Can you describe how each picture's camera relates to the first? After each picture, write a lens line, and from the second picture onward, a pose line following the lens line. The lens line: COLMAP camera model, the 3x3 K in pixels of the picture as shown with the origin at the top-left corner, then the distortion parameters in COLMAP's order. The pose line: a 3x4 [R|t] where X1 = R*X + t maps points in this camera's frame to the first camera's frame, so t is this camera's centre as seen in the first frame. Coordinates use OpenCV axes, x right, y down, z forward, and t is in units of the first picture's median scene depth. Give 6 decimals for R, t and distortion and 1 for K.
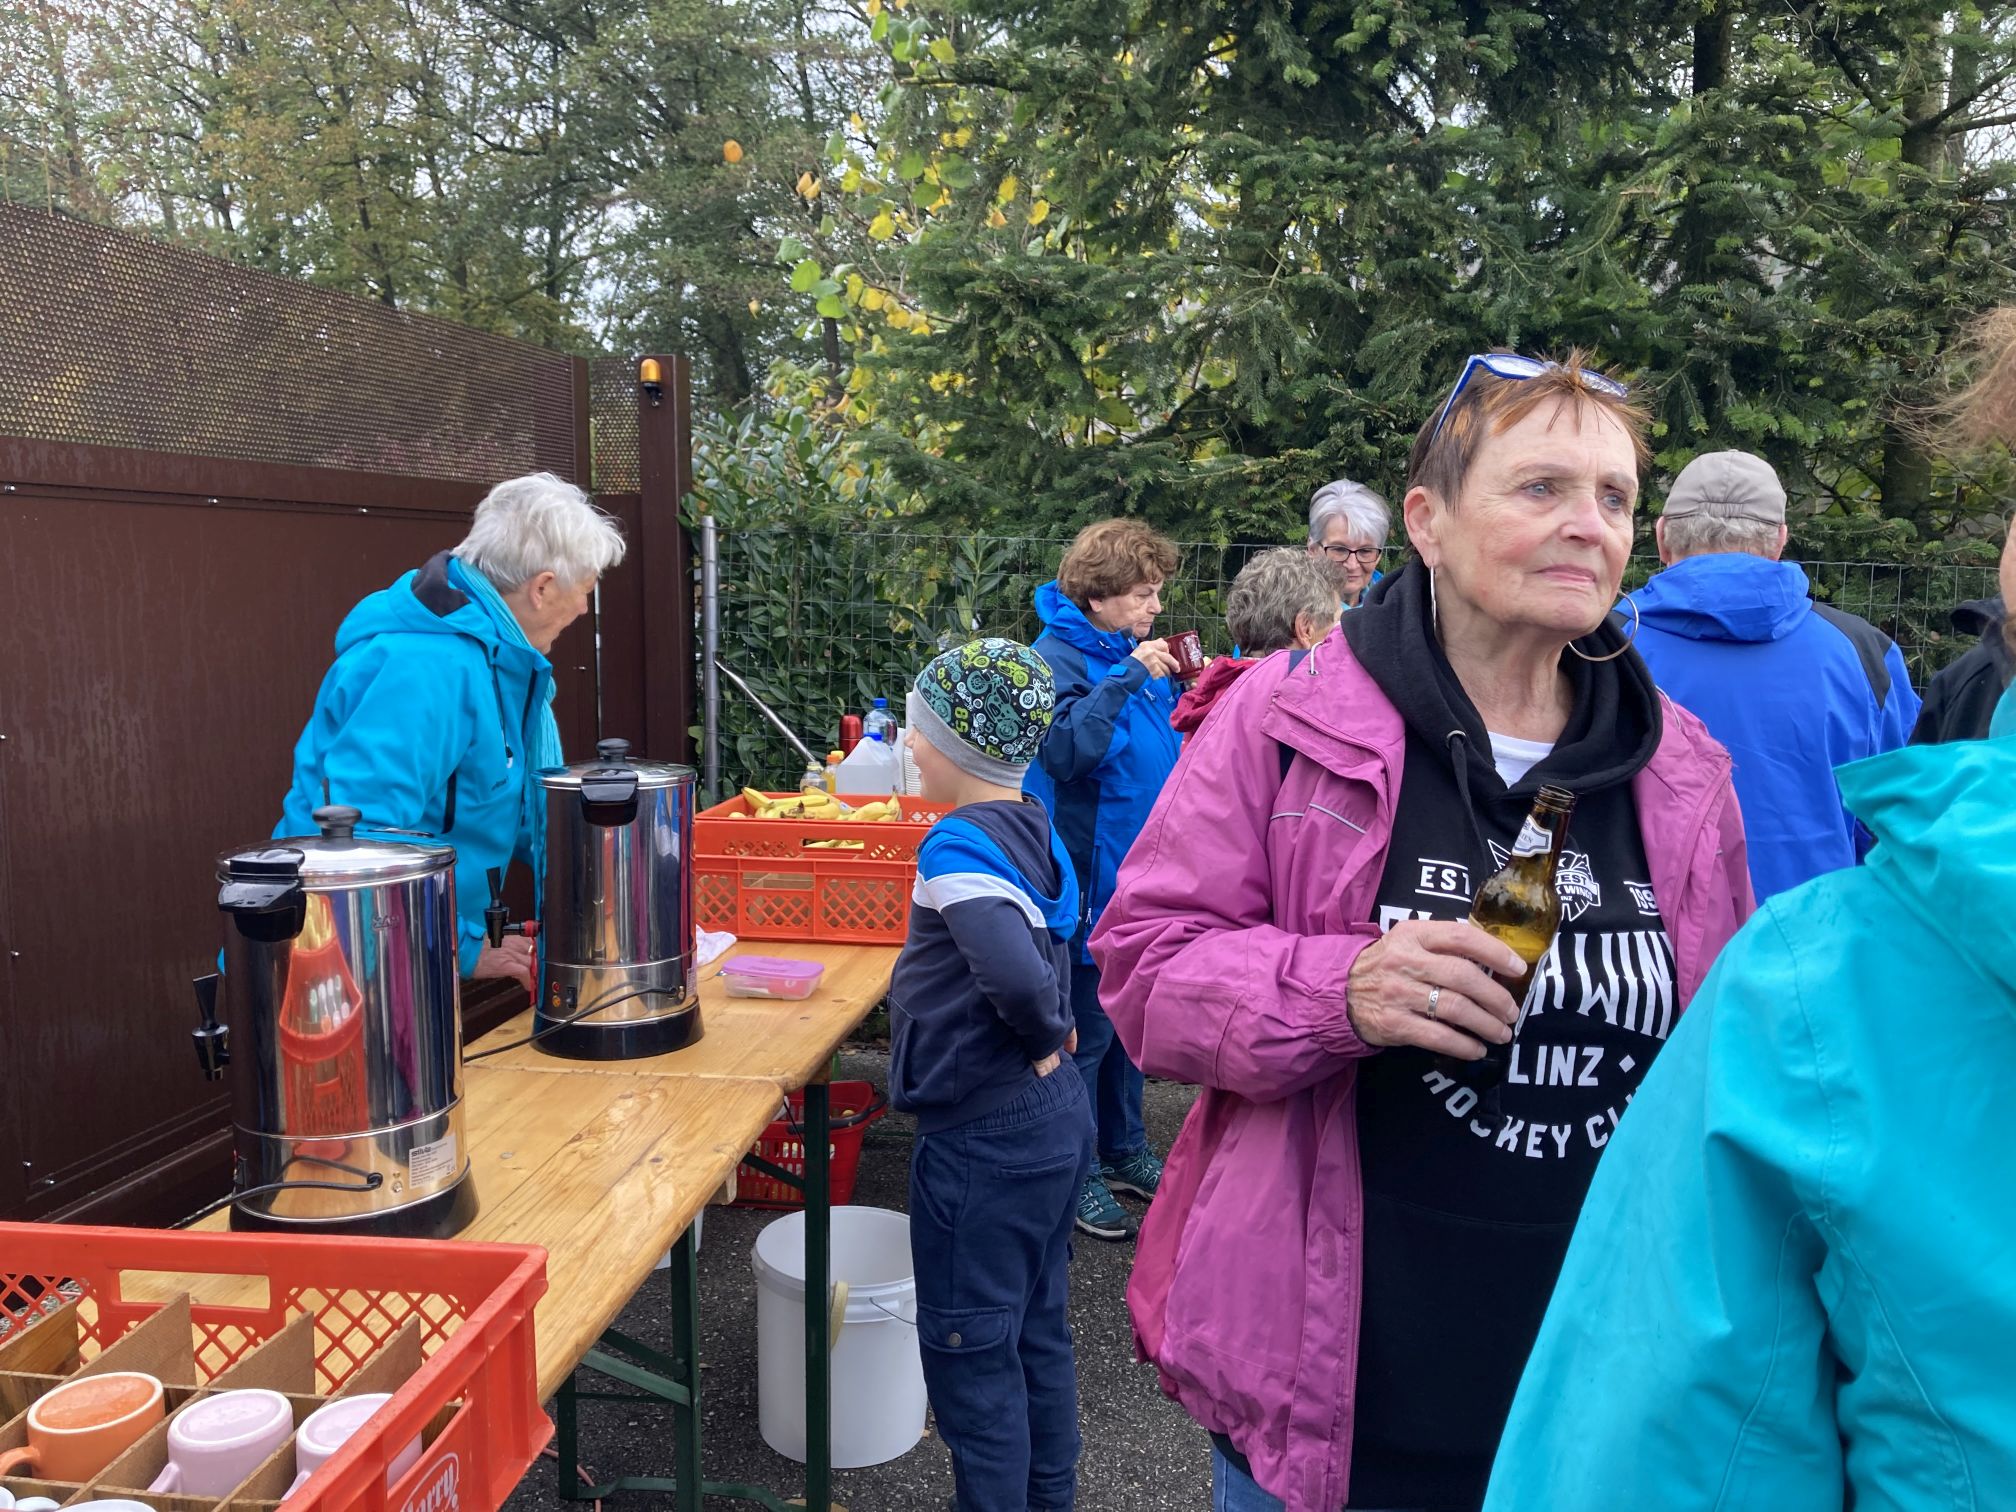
lens RADIAL K [[1631.6, 0, 978.3], [0, 1631.6, 723.1], [0, 0, 1]] dist [0.007278, -0.004923]
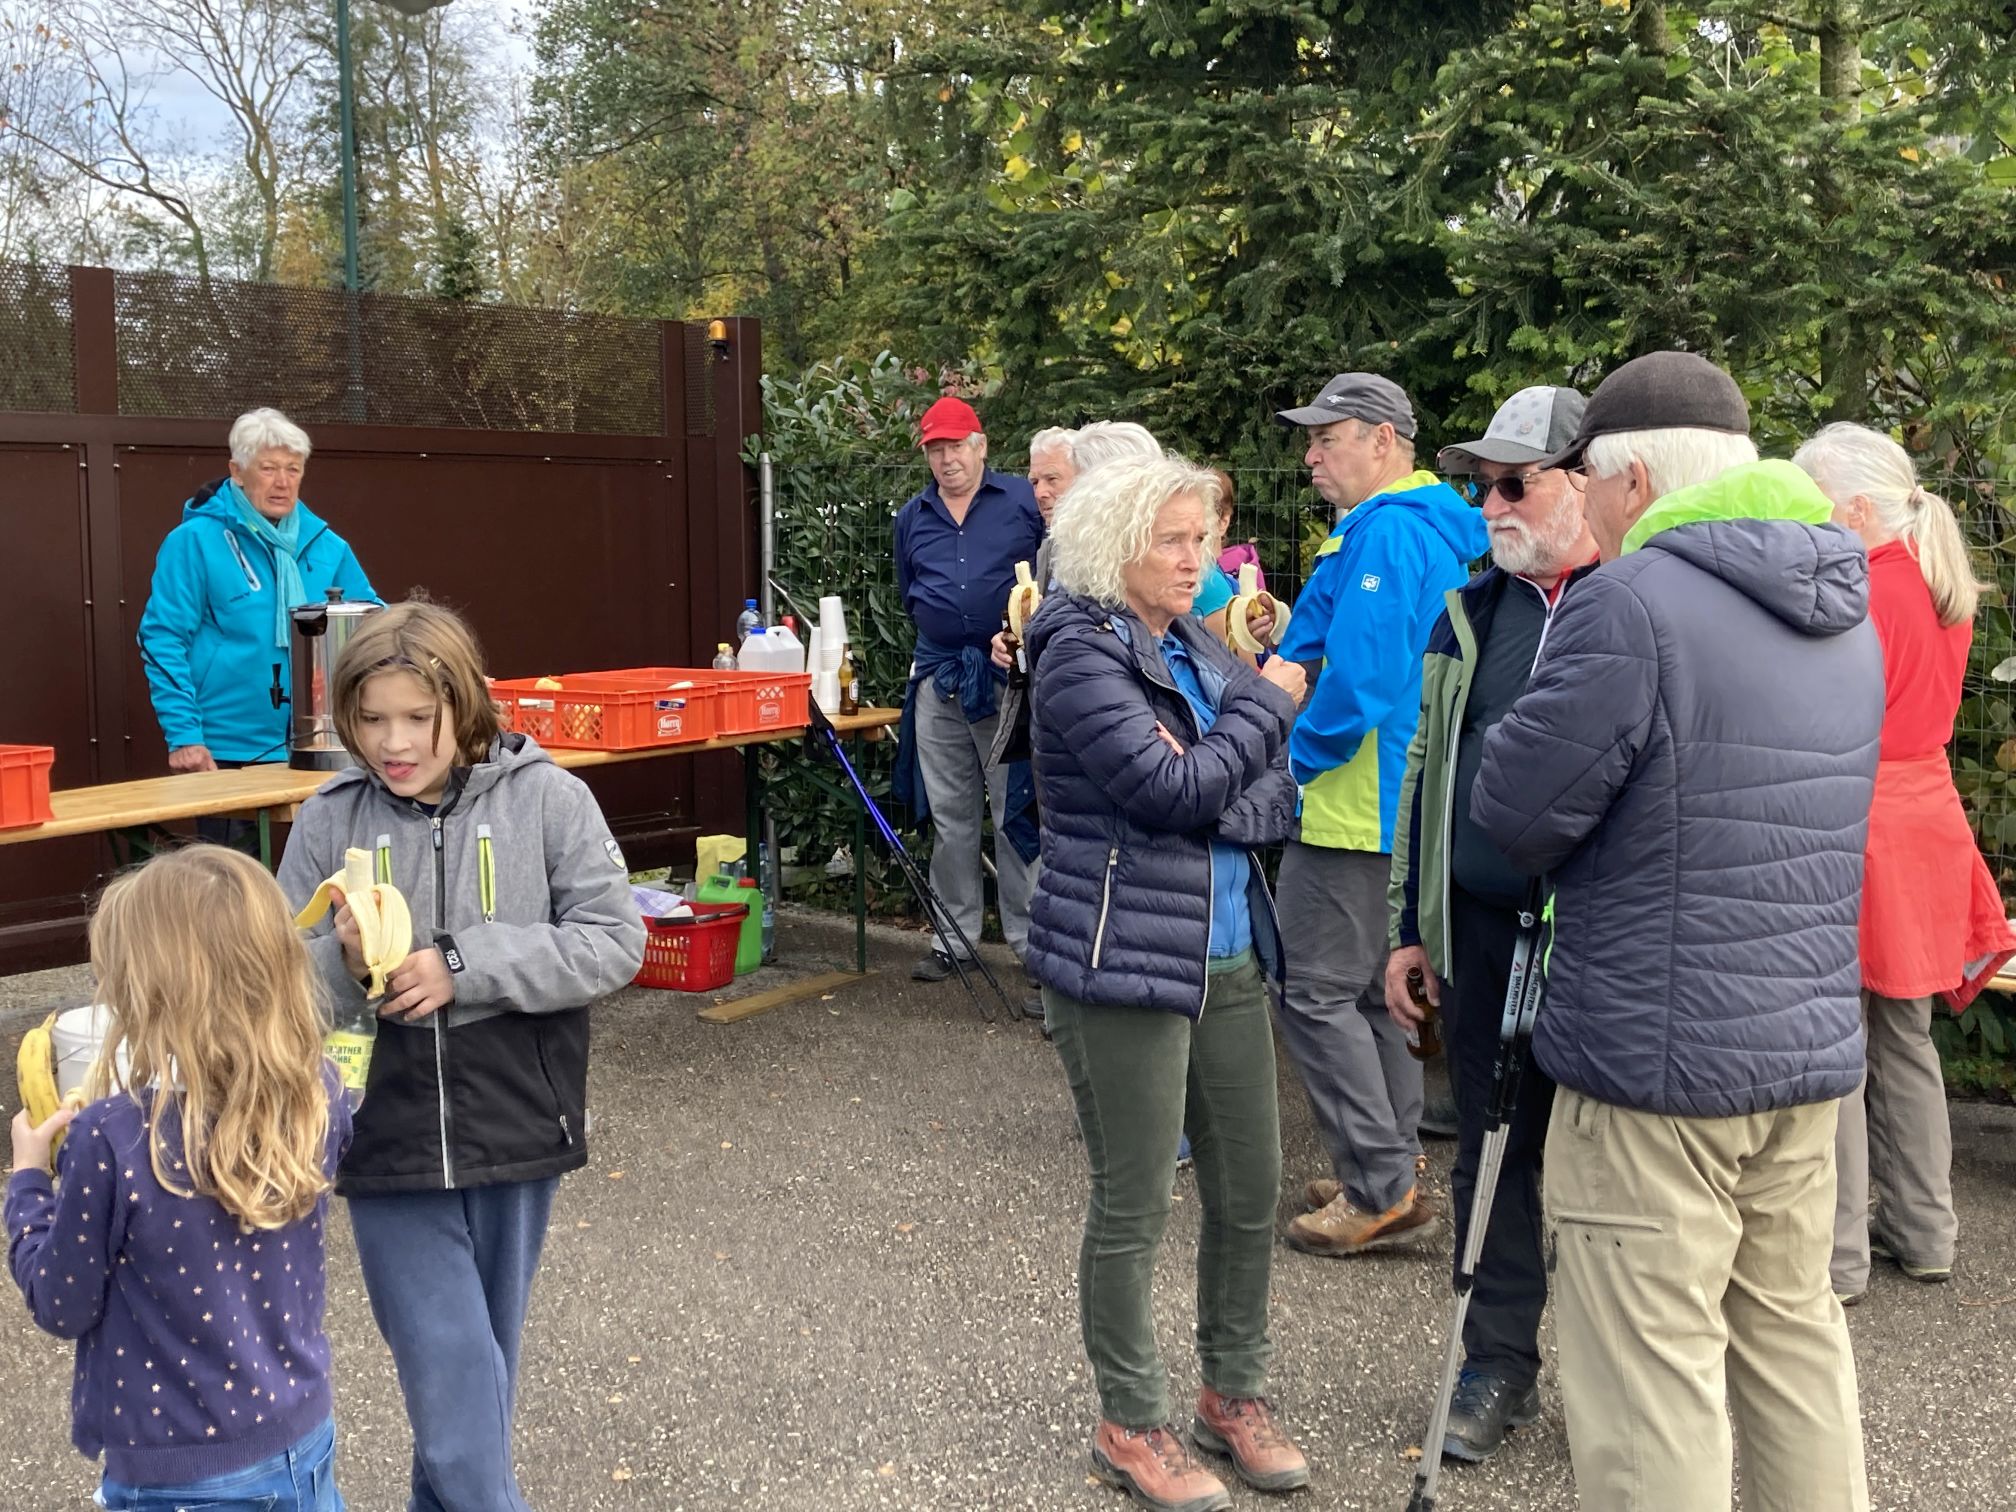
lens RADIAL K [[2461.7, 0, 1009.2], [0, 2461.7, 701.3], [0, 0, 1]] dist [0.119326, -0.379624]
pose [[0.910035, 0.021453, -0.413976, 0.745356], [-0.030659, 0.999408, -0.015605, 0.073564], [0.413396, 0.026893, 0.910154, -0.533845]]
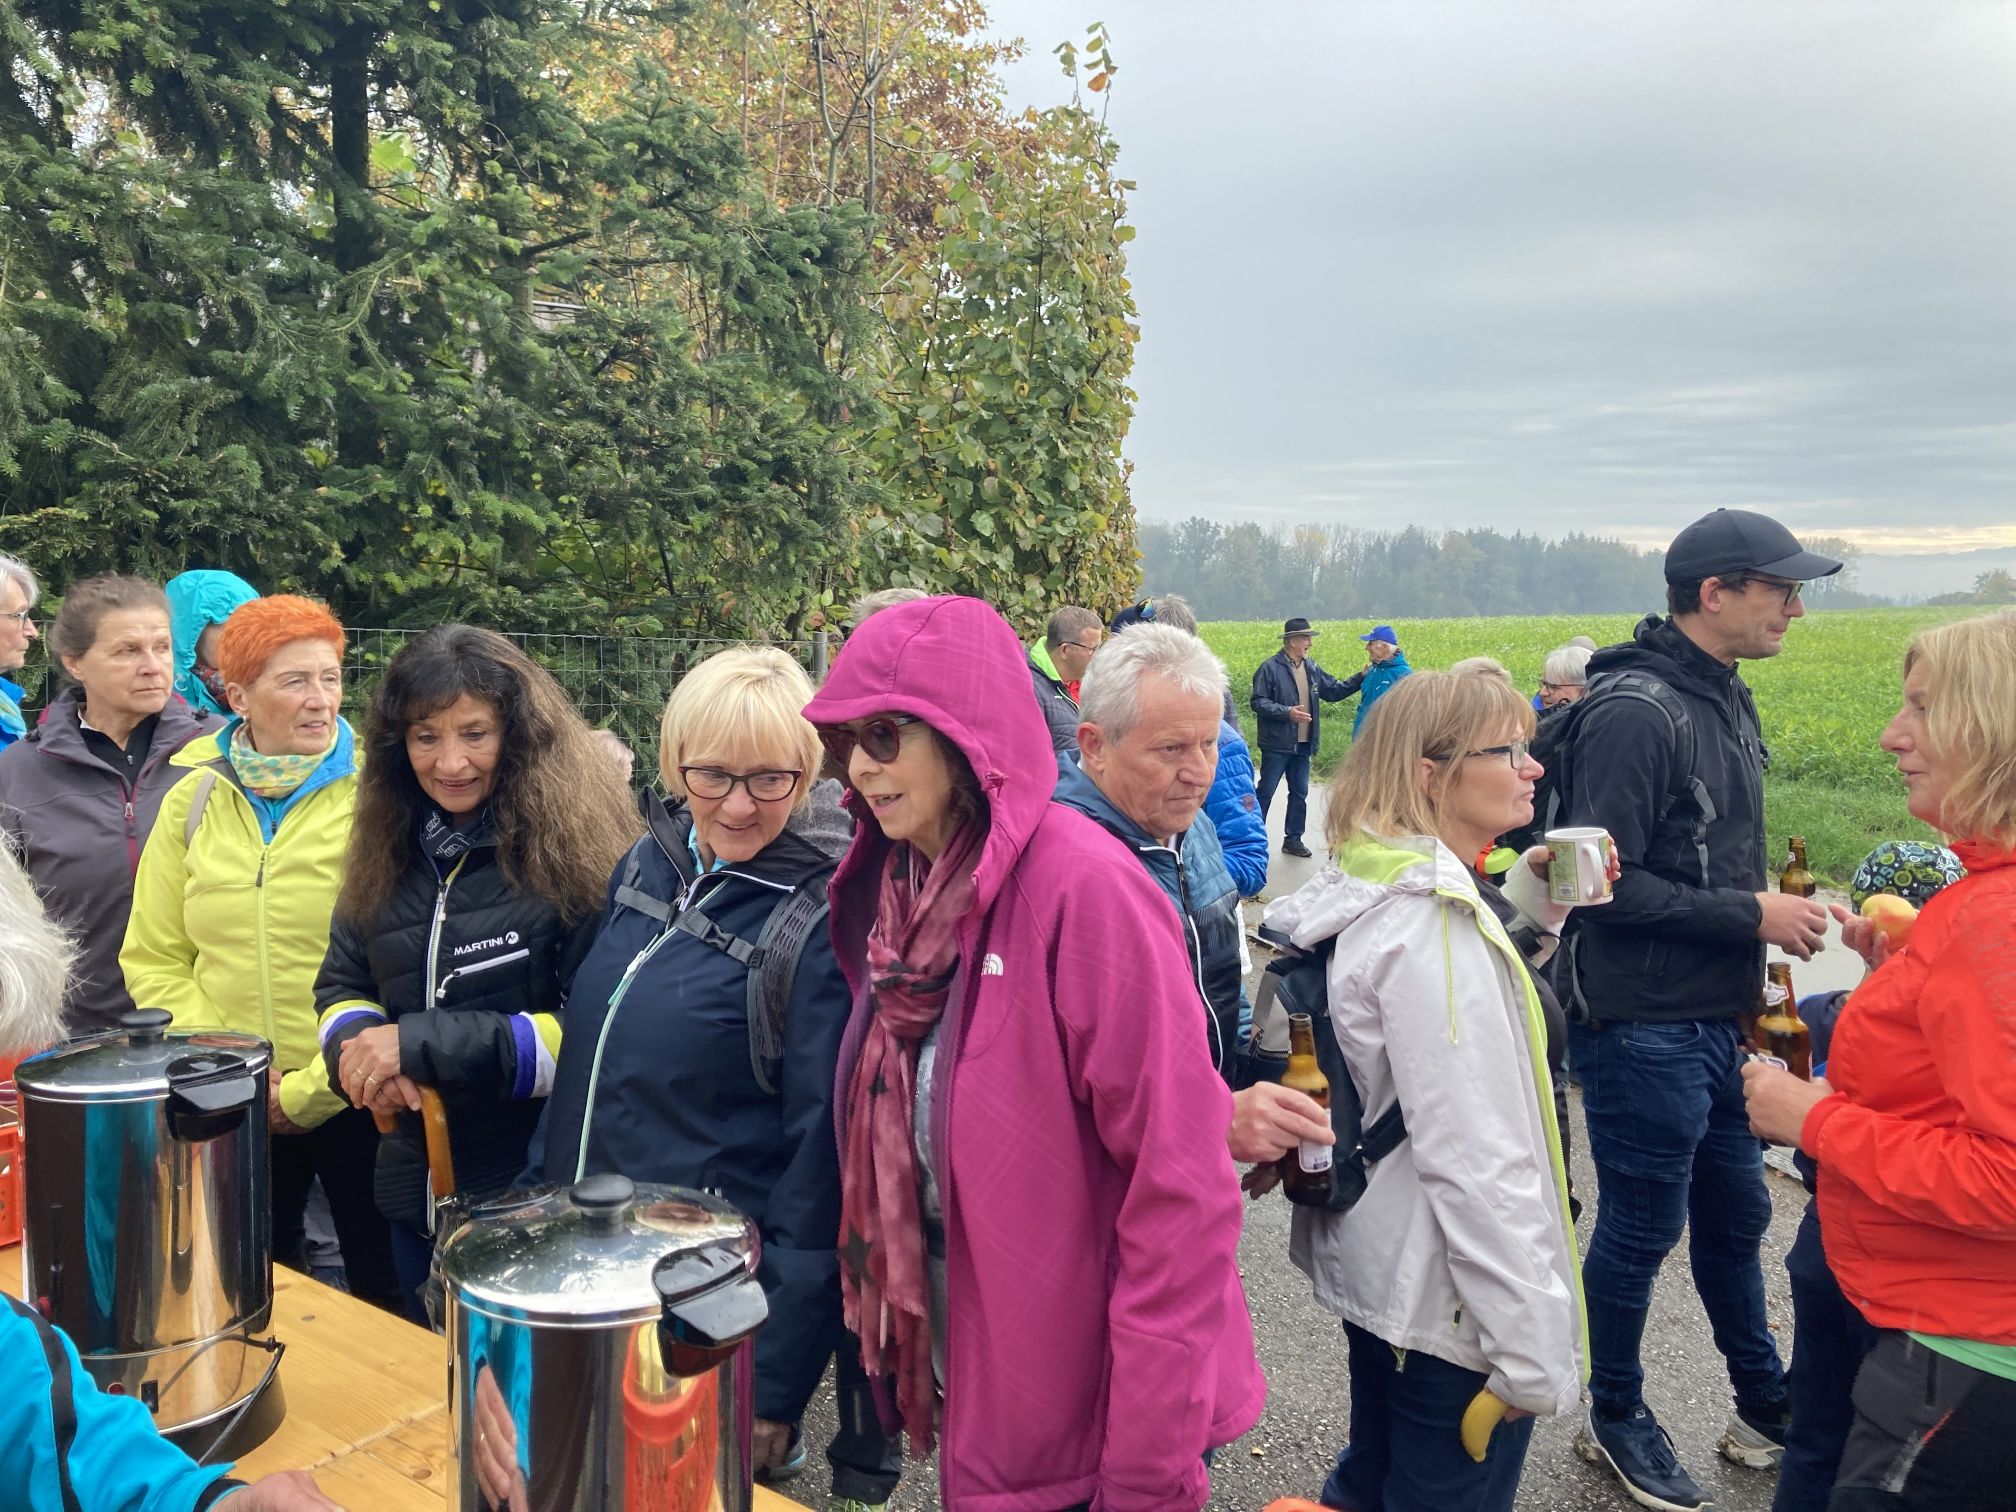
lens RADIAL K [[1649.4, 0, 1004.1], [0, 1649.4, 746.4], [0, 0, 1]] dist [0.070213, -0.186978]
pose [[0.455727, -0.075514, 0.886911, -0.338218], [0.070027, 0.996348, 0.048849, -0.050261], [-0.887361, 0.039846, 0.459350, 0.171090]]
